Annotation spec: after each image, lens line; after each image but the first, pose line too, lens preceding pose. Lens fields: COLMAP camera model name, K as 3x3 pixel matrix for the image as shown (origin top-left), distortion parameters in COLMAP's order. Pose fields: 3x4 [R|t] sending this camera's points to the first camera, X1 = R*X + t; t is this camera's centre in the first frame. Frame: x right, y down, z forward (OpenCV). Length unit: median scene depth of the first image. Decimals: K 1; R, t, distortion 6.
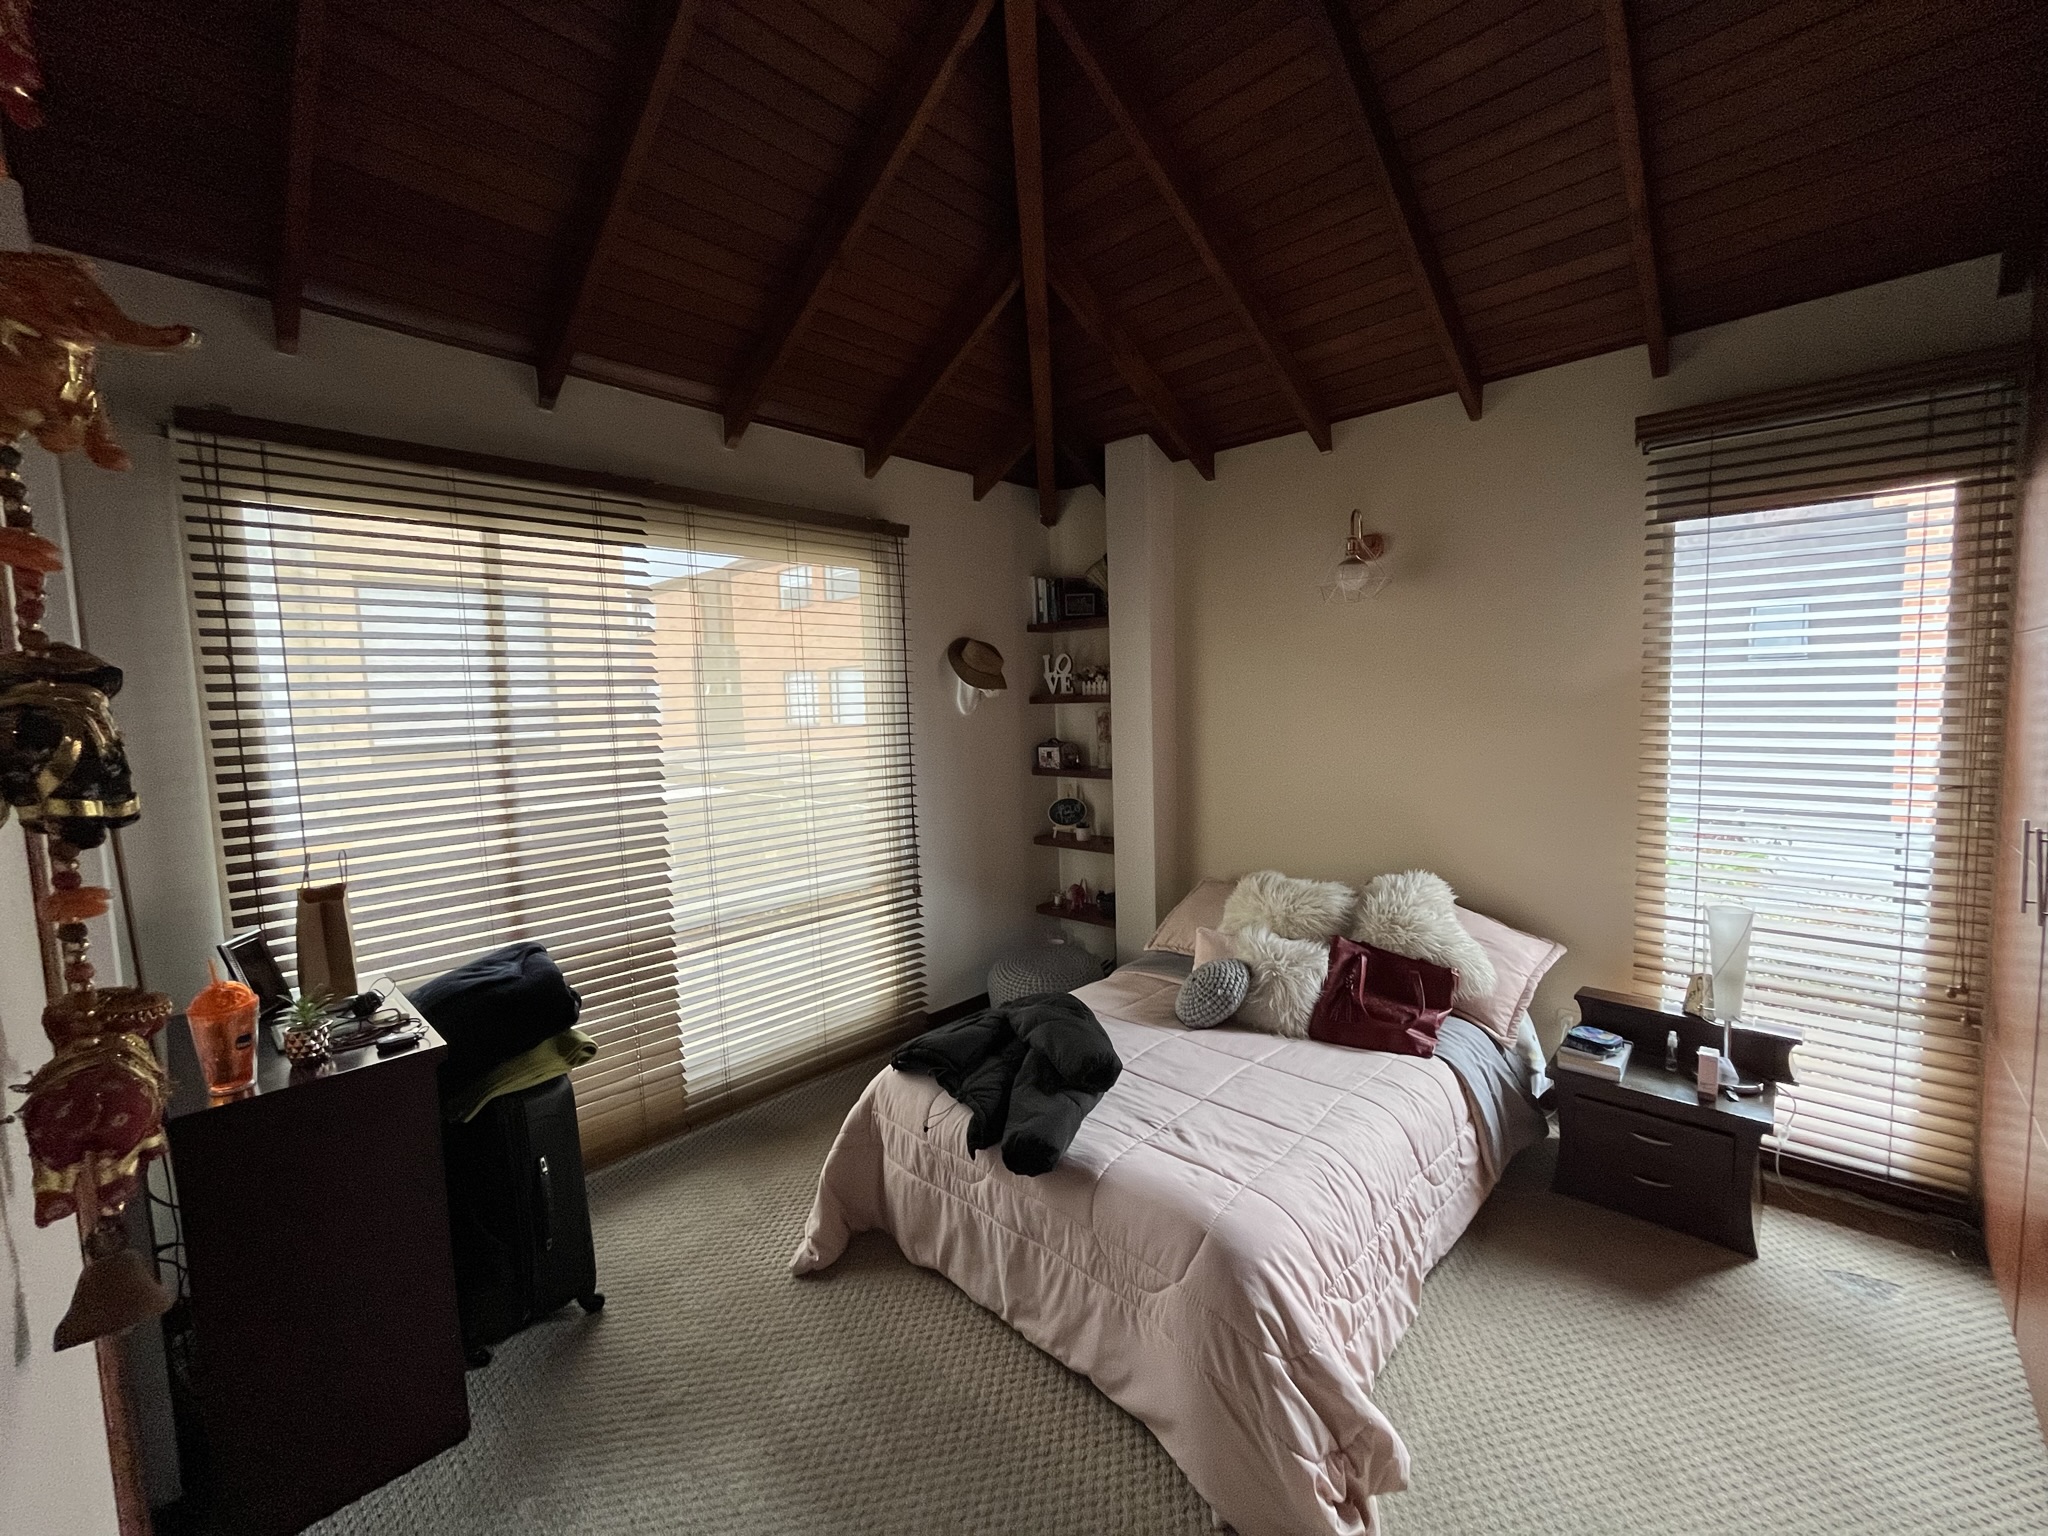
lens RADIAL K [[826.1, 0, 1025.1], [0, 826.1, 763.0], [0, 0, 1]] dist [-0.004585, 0.000098]
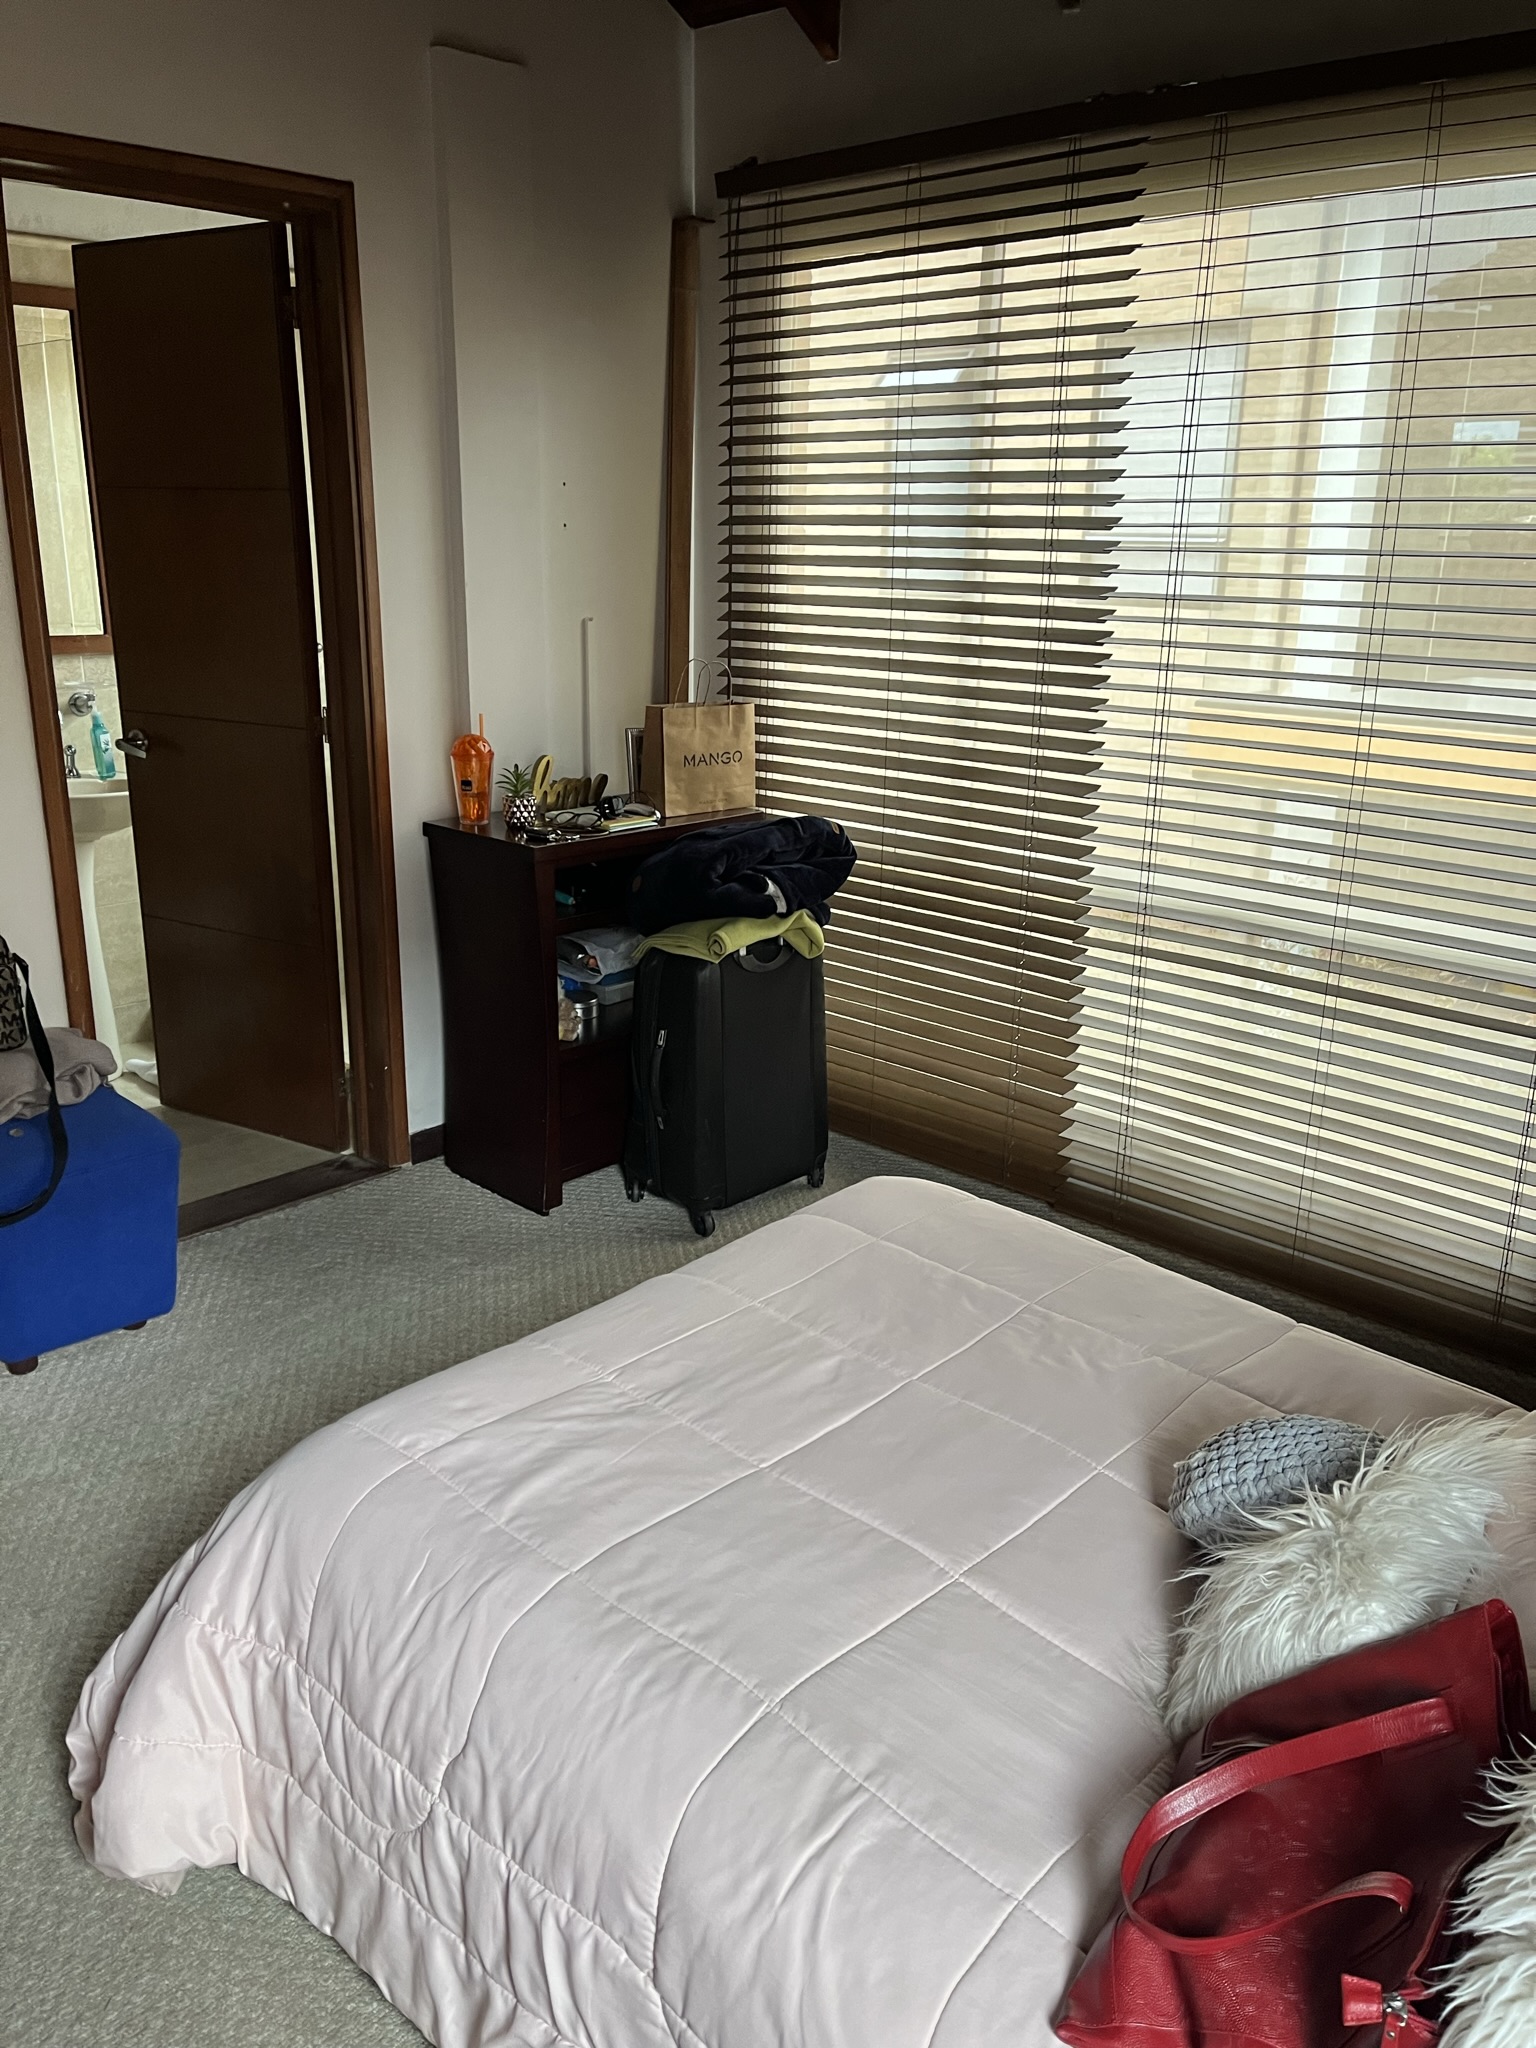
lens RADIAL K [[1548.6, 0, 793.0], [0, 1548.6, 1016.8], [0, 0, 1]] dist [0.081098, -0.116396]
pose [[-0.003054, 0.333953, -0.942585, 0.778053], [-0.094364, 0.938287, 0.332736, -0.090924], [0.995533, 0.089962, 0.028648, 0.824331]]
